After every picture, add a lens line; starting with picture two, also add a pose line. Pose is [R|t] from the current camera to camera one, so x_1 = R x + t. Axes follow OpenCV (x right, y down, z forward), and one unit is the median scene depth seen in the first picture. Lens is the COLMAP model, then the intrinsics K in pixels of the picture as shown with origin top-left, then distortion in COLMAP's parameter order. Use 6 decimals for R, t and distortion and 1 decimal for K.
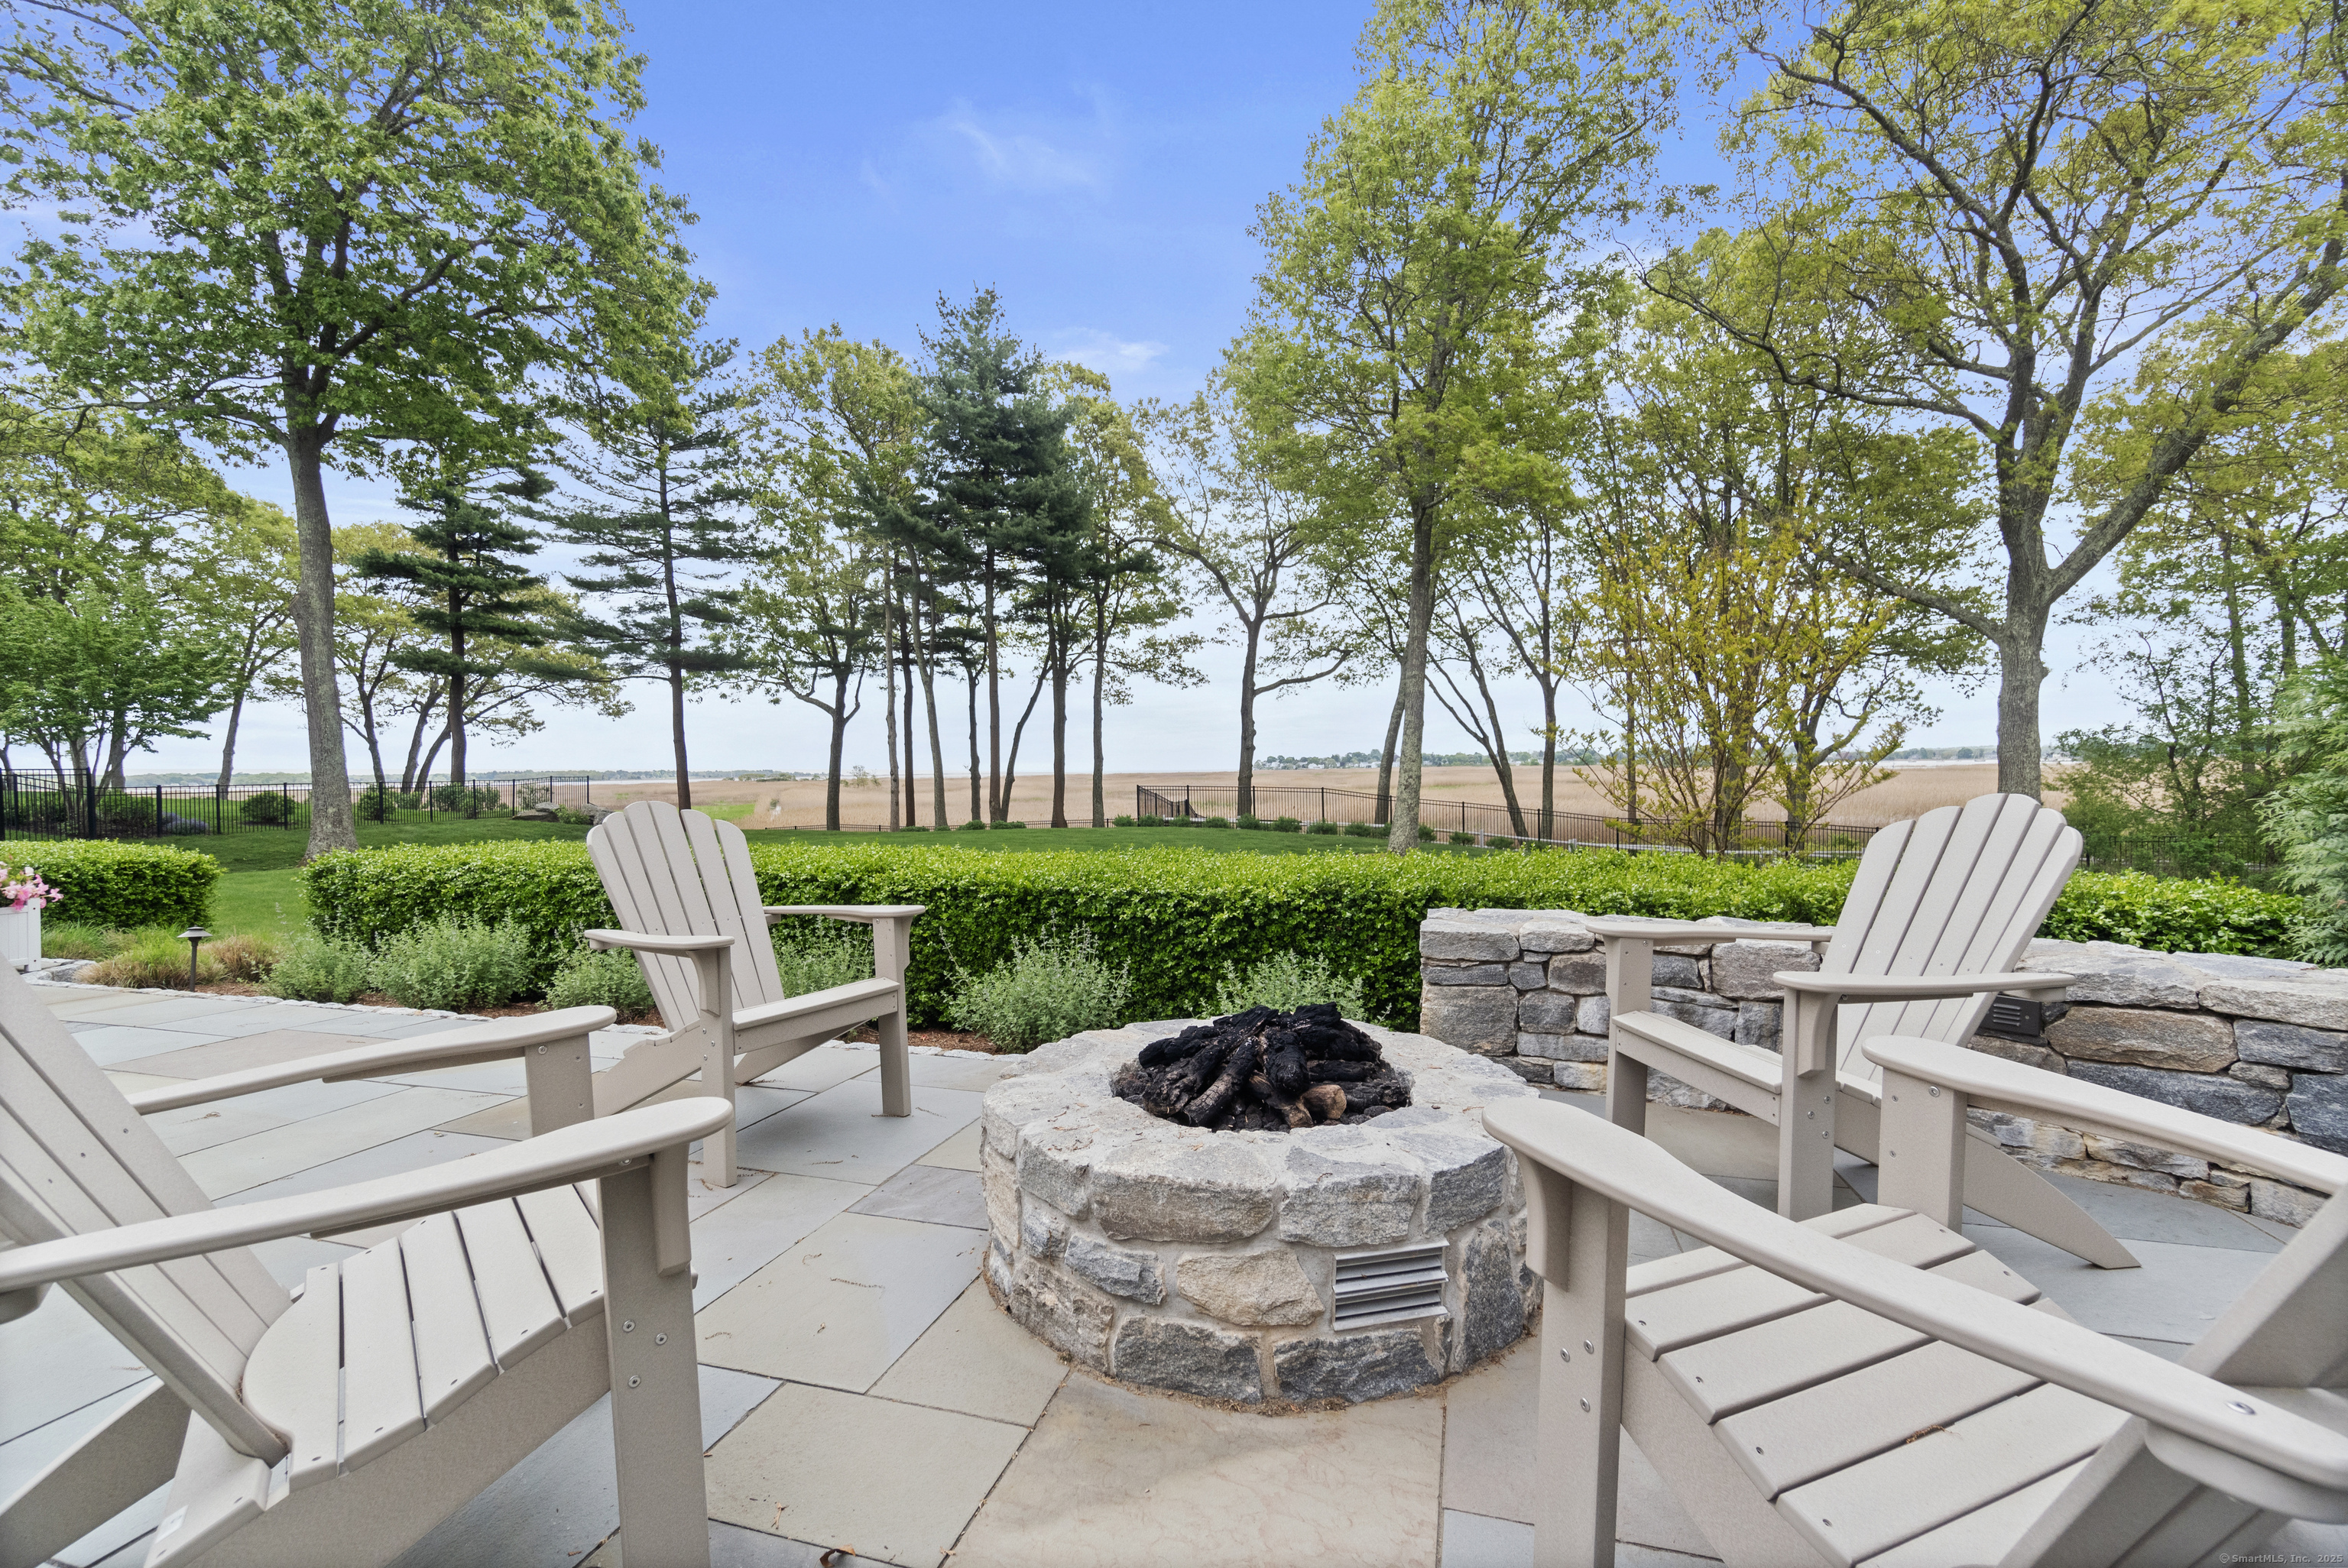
lens RADIAL K [[1029.3, 0, 1175.1], [0, 1029.3, 760.2], [0, 0, 1]] dist [-0.000953, 0.000115]
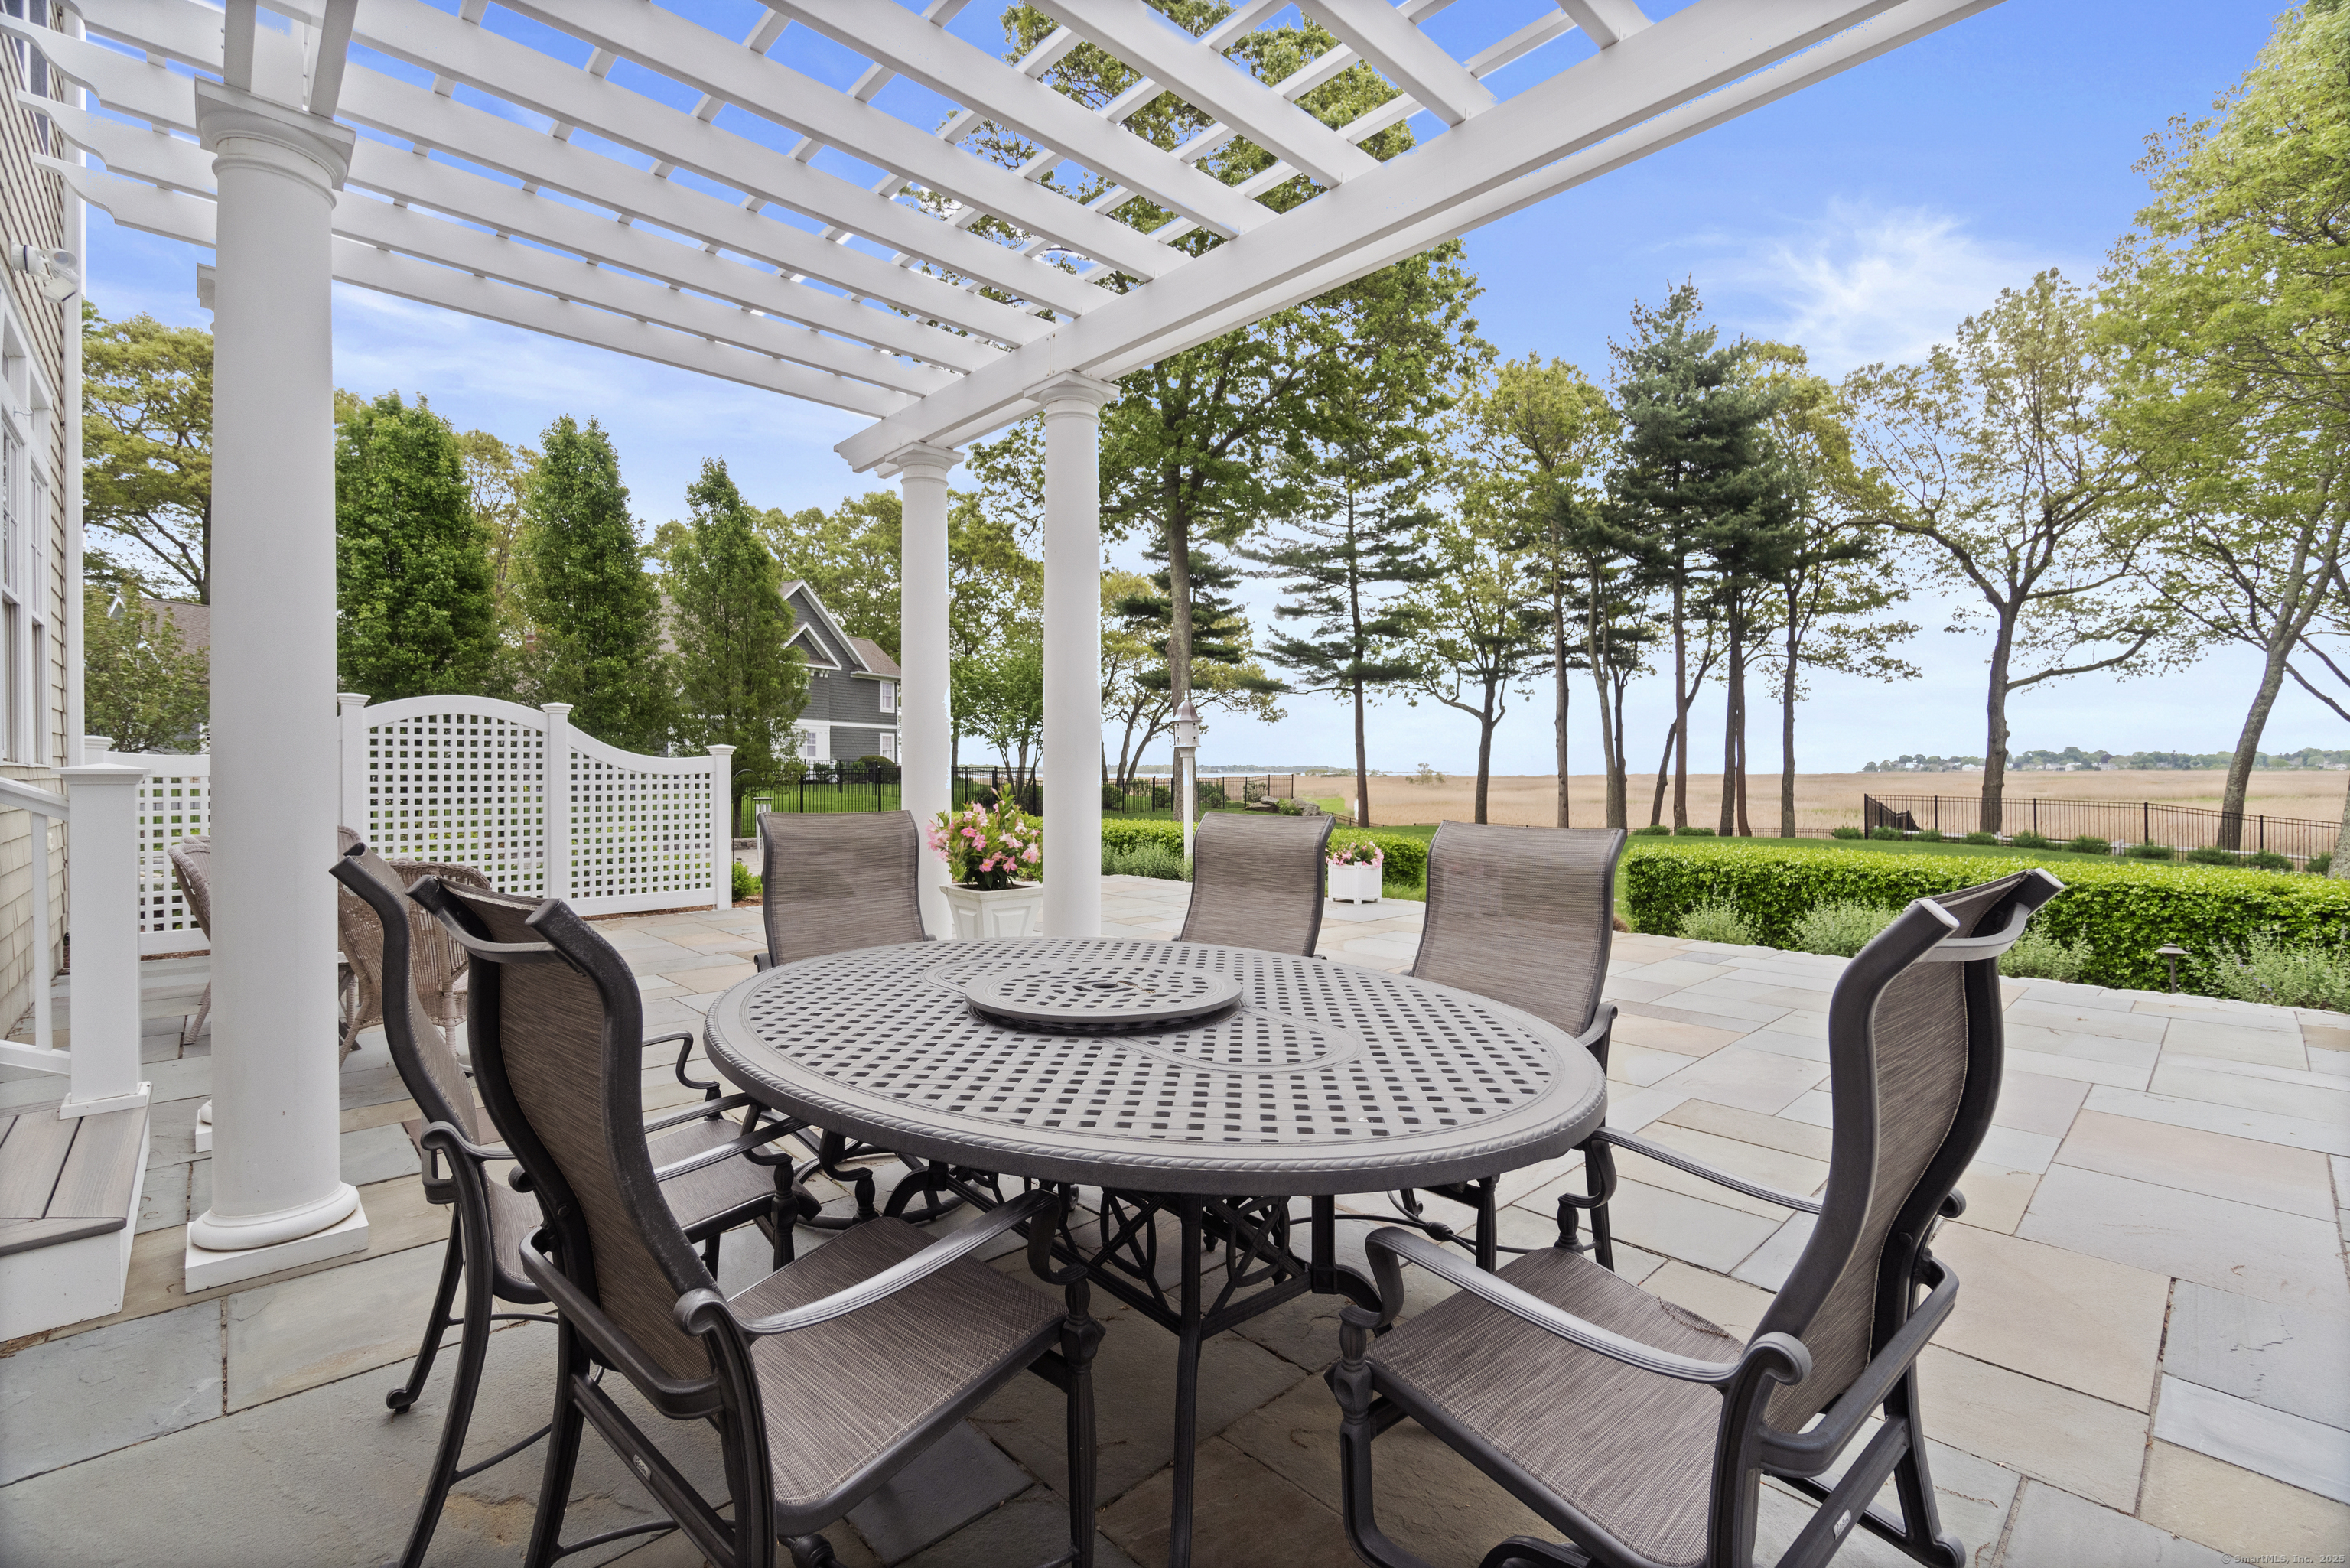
lens RADIAL K [[1030.2, 0, 1176.1], [0, 1030.2, 760.2], [0, 0, 1]] dist [-0.000953, 0.000115]
pose [[0.867998, 0.005782, -0.496534, -0.096388], [-0.004592, 0.999983, 0.003617, -0.004671], [0.496546, -0.000860, 0.868010, -0.082858]]
